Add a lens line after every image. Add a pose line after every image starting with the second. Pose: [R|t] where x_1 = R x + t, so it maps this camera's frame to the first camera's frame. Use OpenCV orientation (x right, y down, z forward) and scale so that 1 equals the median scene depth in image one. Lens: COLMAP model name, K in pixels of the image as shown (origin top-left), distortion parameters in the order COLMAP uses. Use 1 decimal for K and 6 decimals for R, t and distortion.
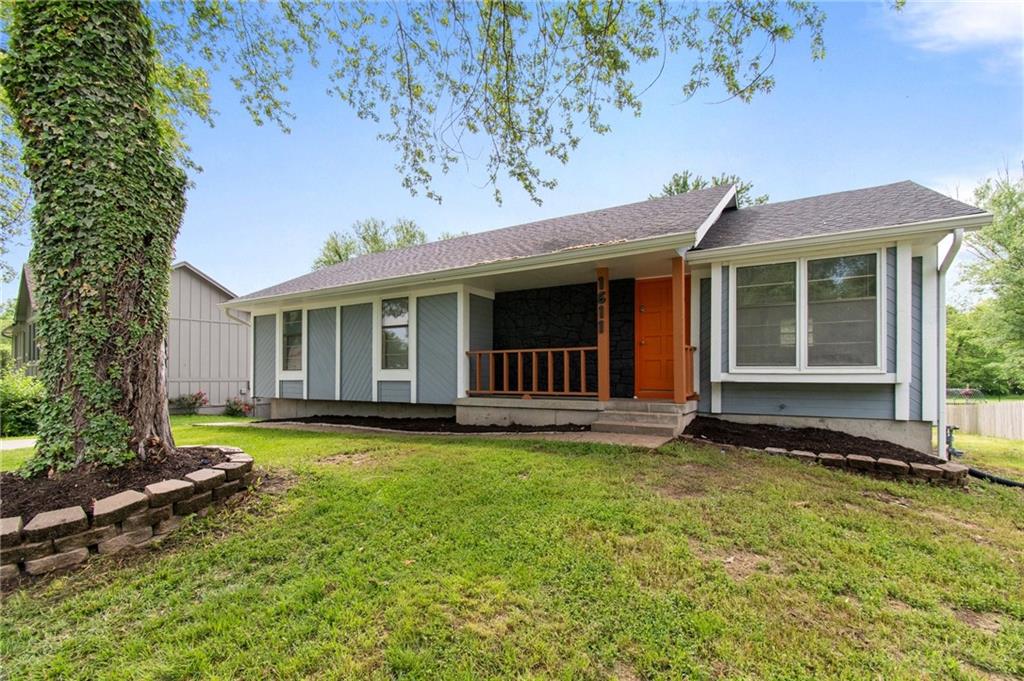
lens RADIAL K [[486.6, 0, 511.4], [0, 486.6, 375.3], [0, 0, 1]] dist [0.000041, 0.000044]
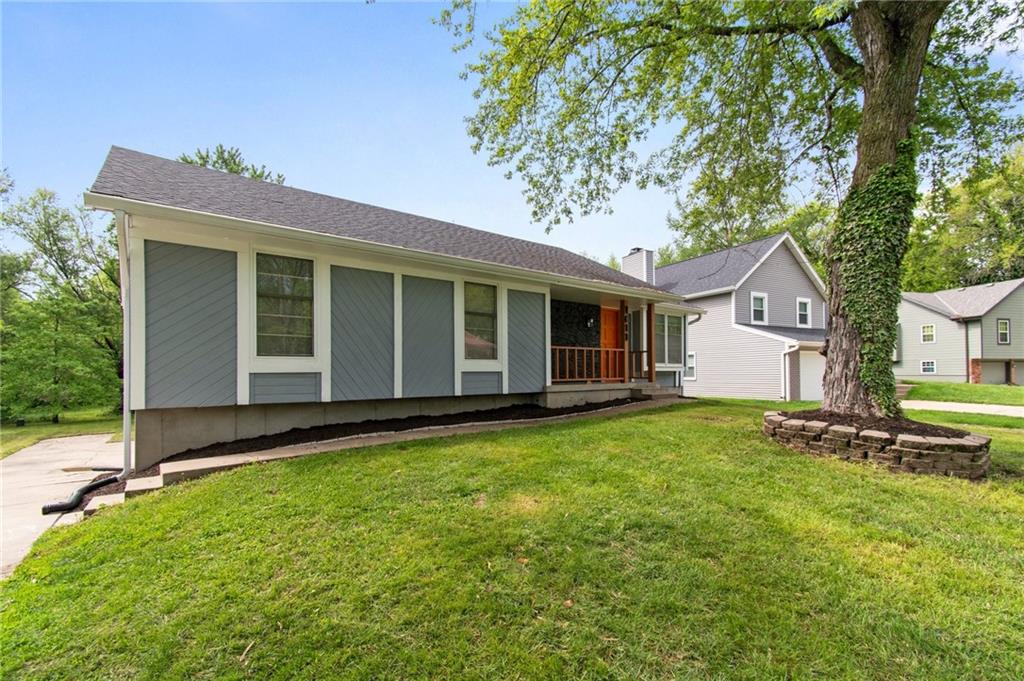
lens RADIAL K [[458.1, 0, 513.0], [0, 458.1, 357.2], [0, 0, 1]] dist [-0.000065, -0.000032]
pose [[0.335039, 0.023559, 0.941910, -1.067277], [-0.004442, 0.999716, -0.023424, 0.004046], [-0.942194, 0.003664, 0.335049, 0.657183]]
